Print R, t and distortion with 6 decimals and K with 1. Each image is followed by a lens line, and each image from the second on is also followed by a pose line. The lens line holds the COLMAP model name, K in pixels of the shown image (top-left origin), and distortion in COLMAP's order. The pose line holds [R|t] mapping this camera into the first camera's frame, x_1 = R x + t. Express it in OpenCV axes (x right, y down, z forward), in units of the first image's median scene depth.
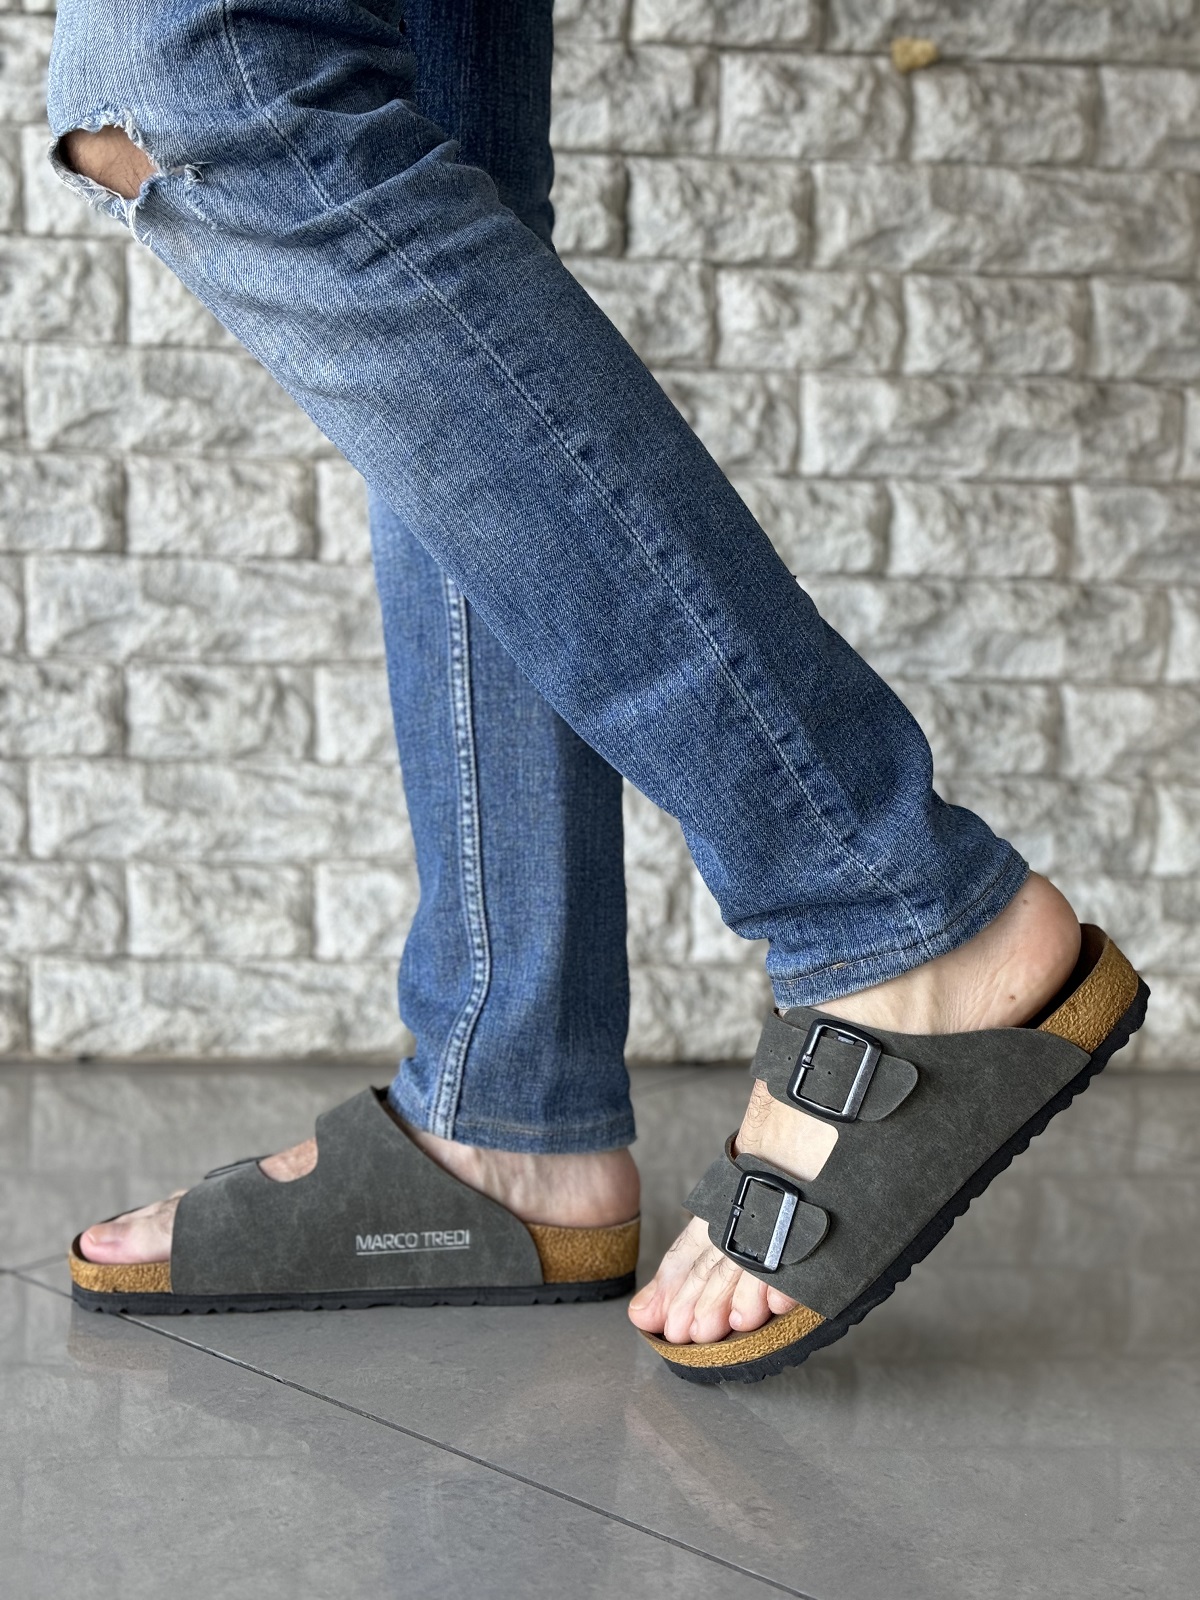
lens RADIAL K [[2256.2, 0, 599.4], [0, 2256.2, 782.6], [0, 0, 1]] dist [0.168195, 0.000000]
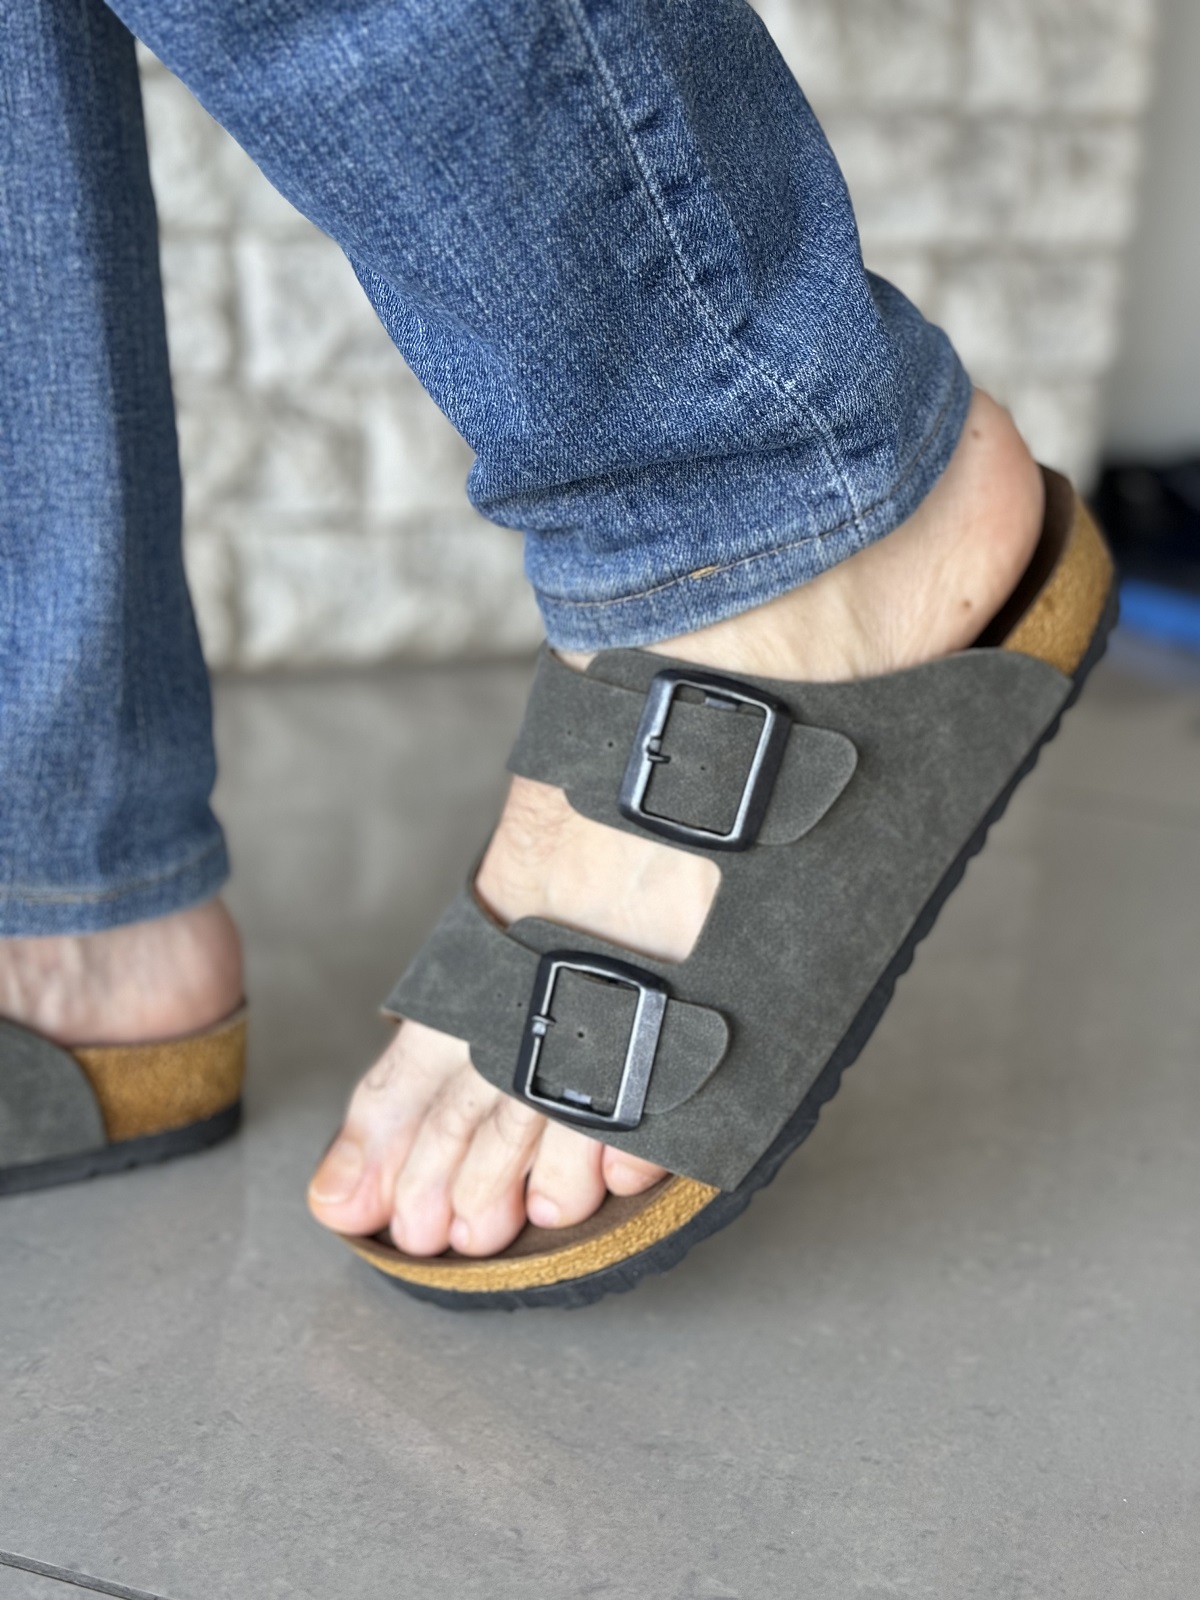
lens RADIAL K [[2256.2, 0, 594.1], [0, 2256.2, 791.3], [0, 0, 1]] dist [0.168195, 0.000000]
pose [[0.929564, -0.099257, 0.355047, -0.093191], [0.019847, 0.975151, 0.220651, 0.009442], [-0.368125, -0.198063, 0.908435, 0.402452]]
